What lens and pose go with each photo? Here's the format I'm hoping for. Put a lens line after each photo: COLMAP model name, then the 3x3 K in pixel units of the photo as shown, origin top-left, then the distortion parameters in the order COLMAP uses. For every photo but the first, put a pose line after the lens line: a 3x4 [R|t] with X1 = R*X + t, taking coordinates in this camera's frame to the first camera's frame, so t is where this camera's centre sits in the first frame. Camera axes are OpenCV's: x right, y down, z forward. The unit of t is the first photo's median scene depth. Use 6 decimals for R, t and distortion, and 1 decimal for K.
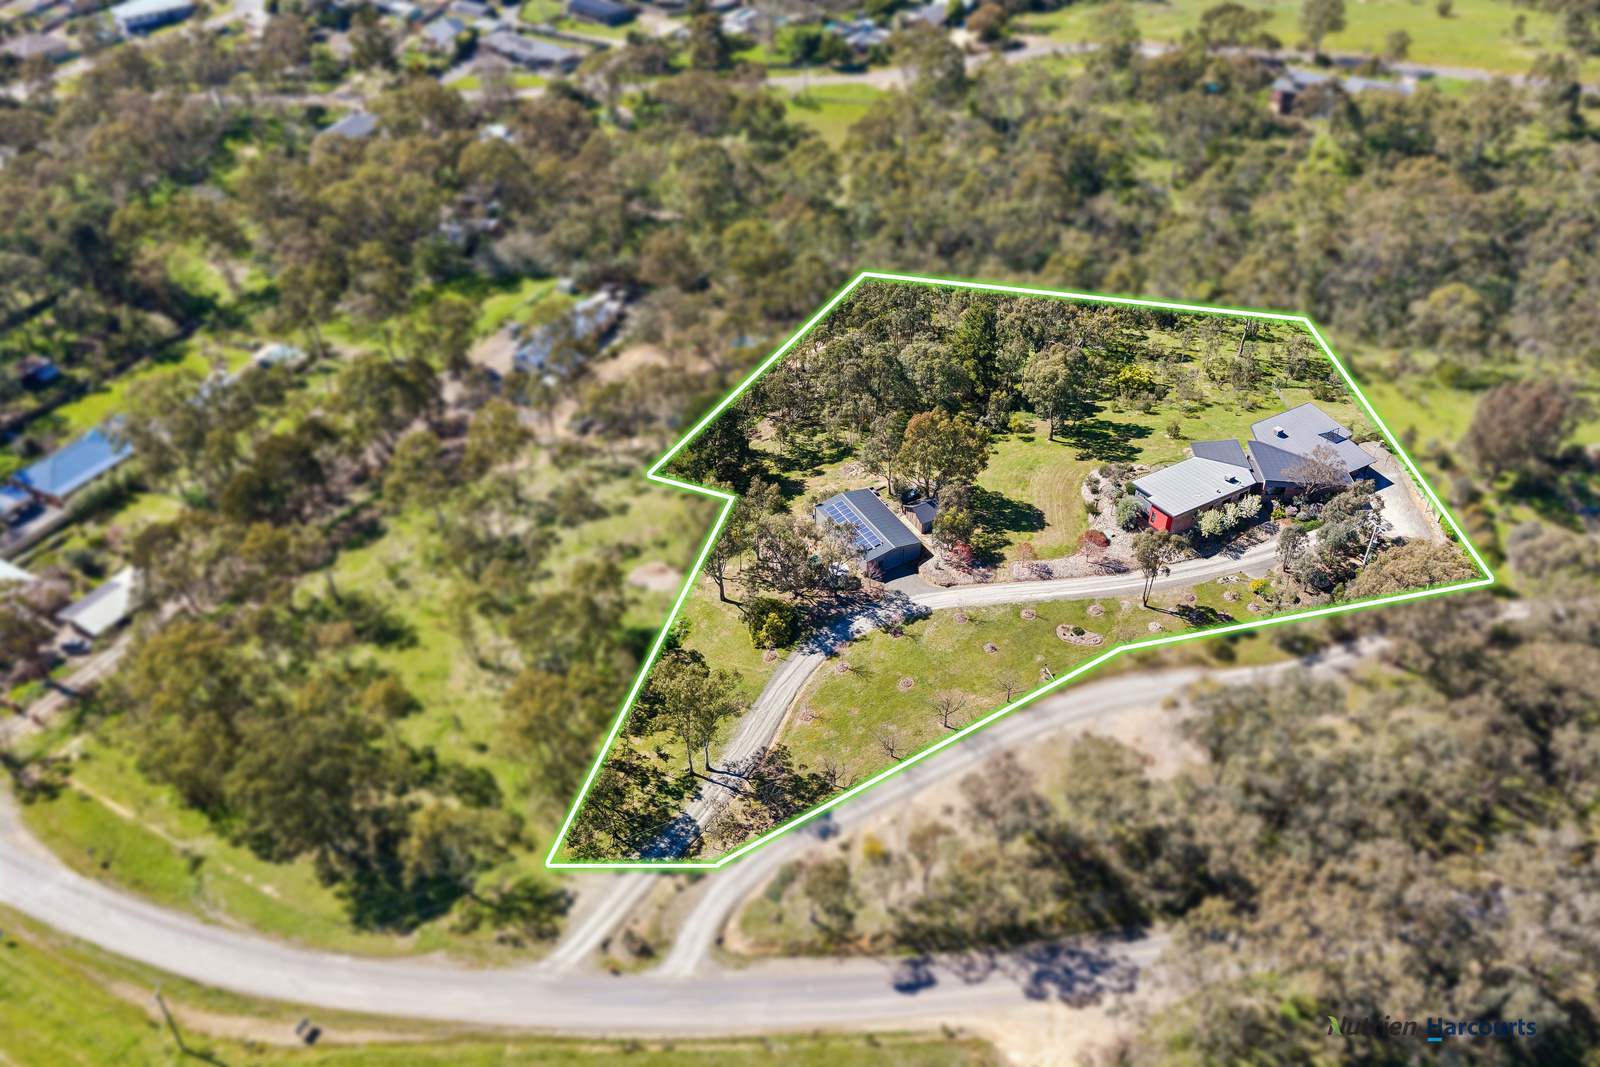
lens RADIAL K [[1295.6, 0, 802.4], [0, 1295.6, 533.6], [0, 0, 1]] dist [0.010276, -0.019516]
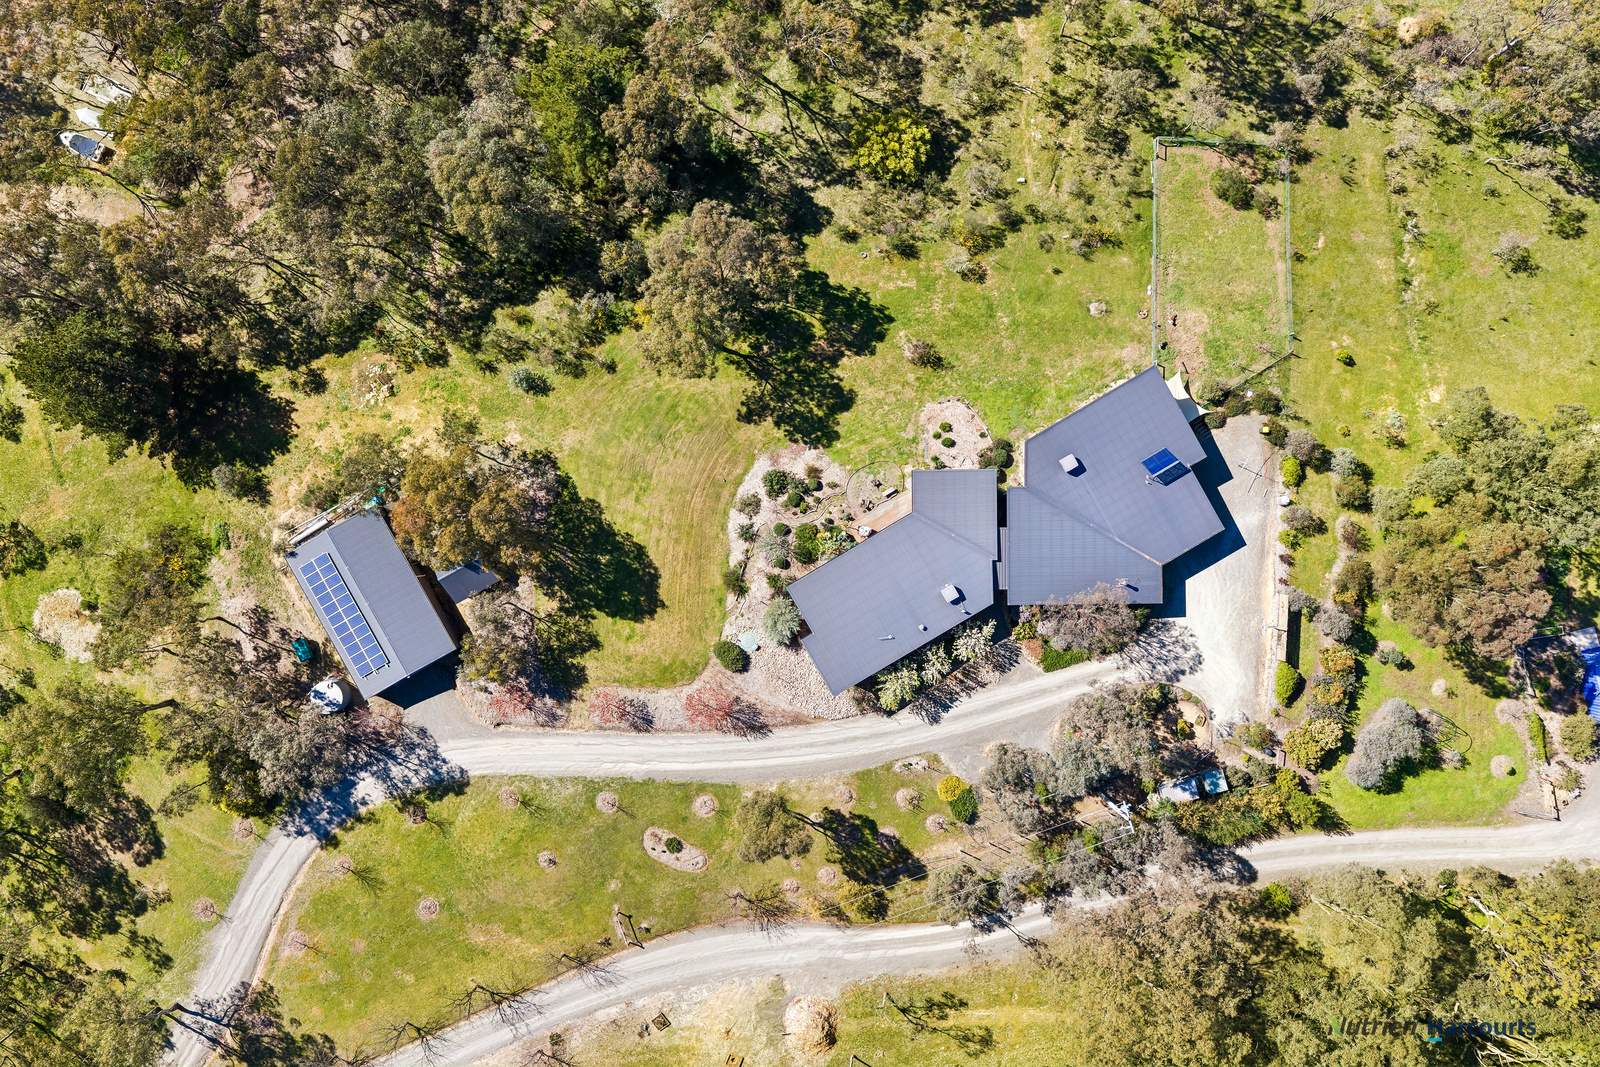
lens RADIAL K [[1295.6, 0, 796.3], [0, 1295.6, 532.6], [0, 0, 1]] dist [0.010276, -0.019516]
pose [[0.999988, -0.003675, 0.003261, 0.267492], [-0.000205, 0.632022, 0.774951, -0.539956], [-0.004909, -0.774942, 0.632013, 0.675539]]
